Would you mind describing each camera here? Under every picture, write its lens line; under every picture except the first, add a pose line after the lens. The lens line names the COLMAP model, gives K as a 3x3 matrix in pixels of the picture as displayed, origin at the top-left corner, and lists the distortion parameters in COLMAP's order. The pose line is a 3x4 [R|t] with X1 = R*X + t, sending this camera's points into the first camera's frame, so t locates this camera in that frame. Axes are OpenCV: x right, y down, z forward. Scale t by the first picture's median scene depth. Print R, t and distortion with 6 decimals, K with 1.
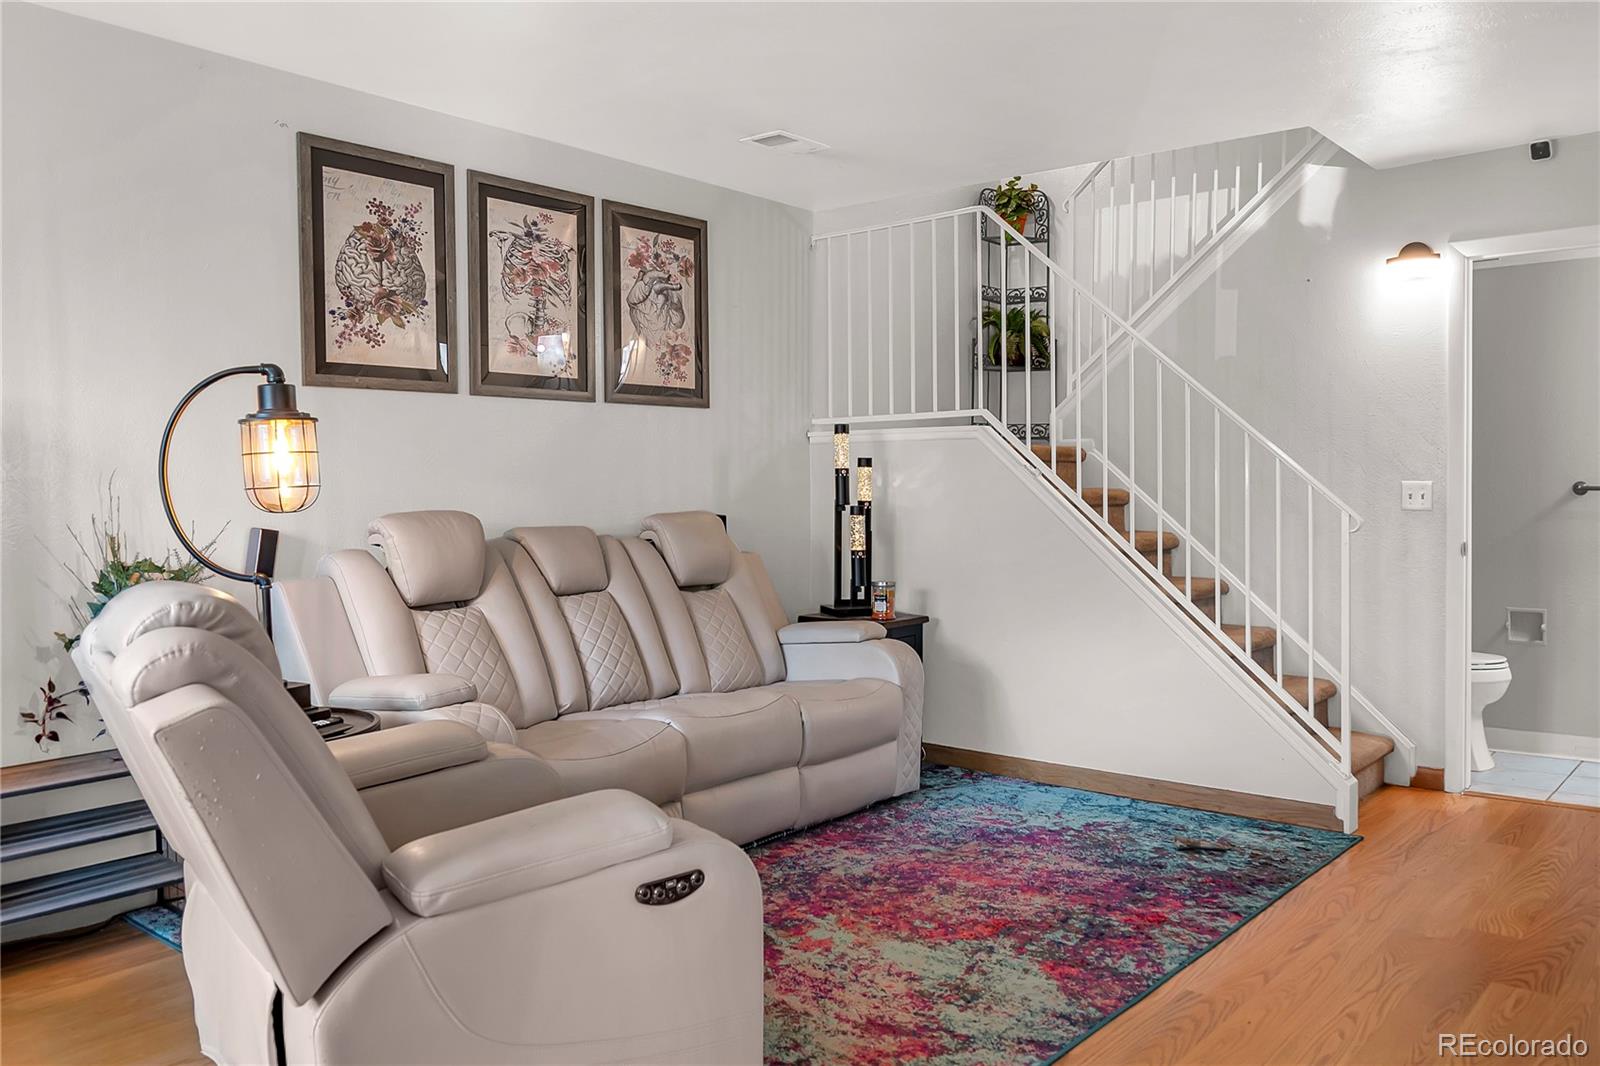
lens RADIAL K [[1289.8, 0, 751.8], [0, 1289.8, 525.7], [0, 0, 1]] dist [-0.024946, 0.007834]
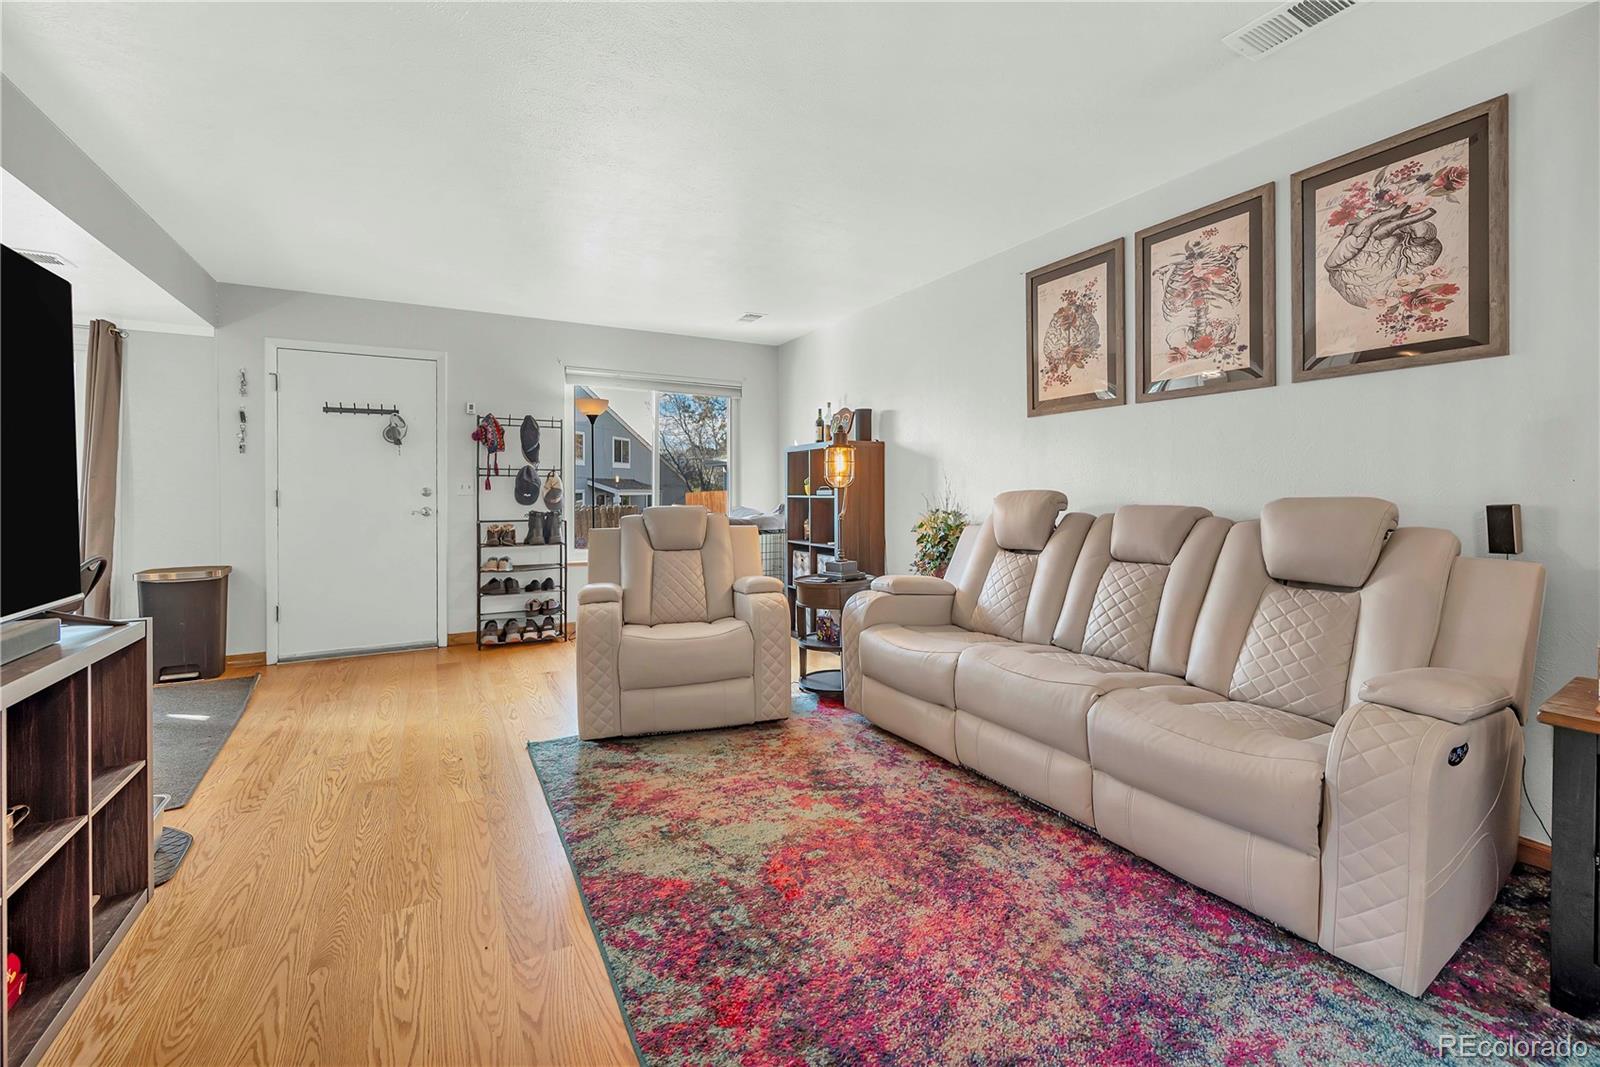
lens RADIAL K [[631.6, 0, 796.4], [0, 631.6, 490.8], [0, 0, 1]] dist [-0.003364, -0.000173]
pose [[-0.327659, 0.009593, -0.944747, 0.526422], [-0.021514, 0.999613, 0.017611, -0.016495], [0.944551, 0.026096, -0.327326, 0.919947]]
